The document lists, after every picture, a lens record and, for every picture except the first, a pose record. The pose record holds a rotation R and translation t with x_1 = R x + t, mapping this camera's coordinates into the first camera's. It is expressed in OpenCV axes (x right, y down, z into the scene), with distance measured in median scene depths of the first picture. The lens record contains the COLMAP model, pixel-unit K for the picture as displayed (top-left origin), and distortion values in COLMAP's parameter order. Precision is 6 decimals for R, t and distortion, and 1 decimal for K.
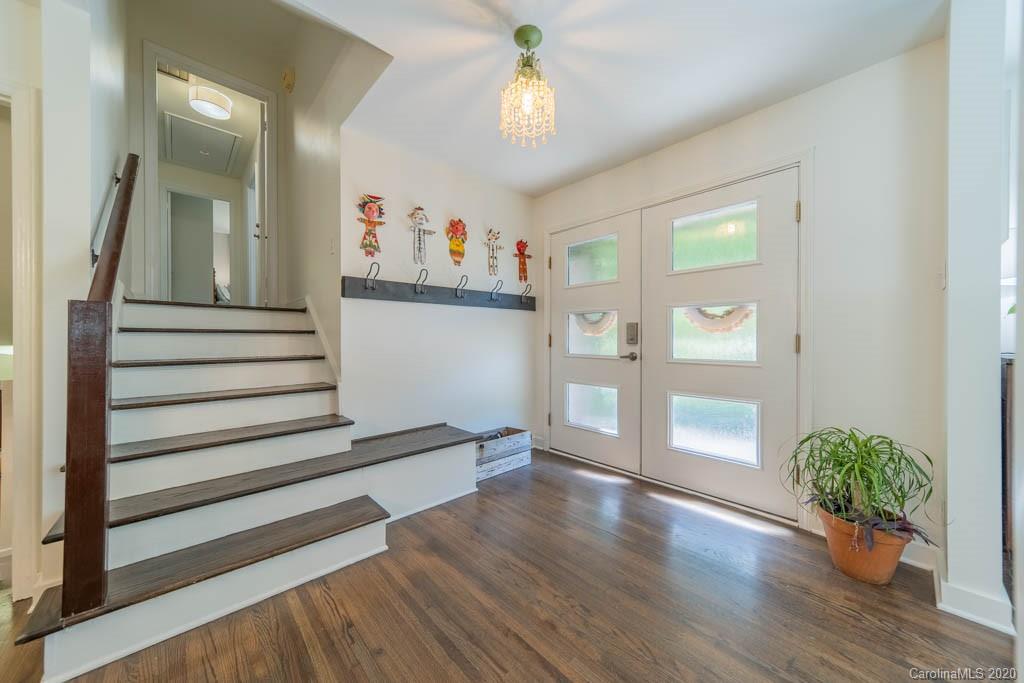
lens RADIAL K [[366.8, 0, 512.0], [0, 366.8, 341.5], [0, 0, 1]] dist [0.014962, 0.000065]
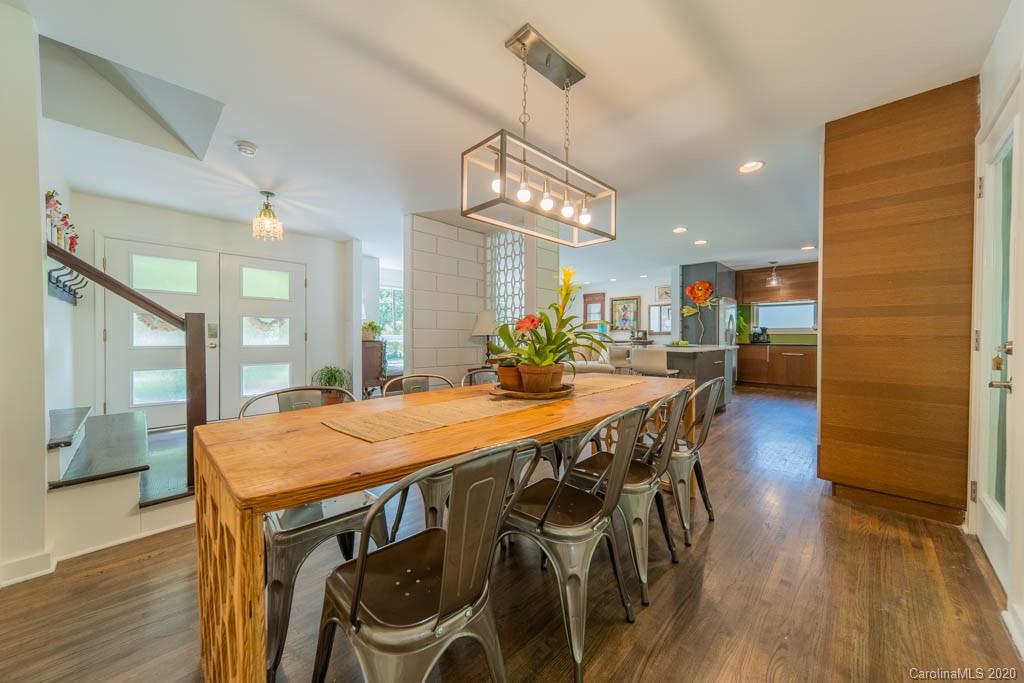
lens RADIAL K [[366.8, 0, 512.0], [0, 366.8, 341.5], [0, 0, 1]] dist [0.014962, 0.000065]
pose [[-0.048688, -0.013373, 0.998725, -1.608325], [0.004156, 0.999899, 0.013591, 0.008741], [-0.998805, 0.004813, -0.048627, -0.226288]]
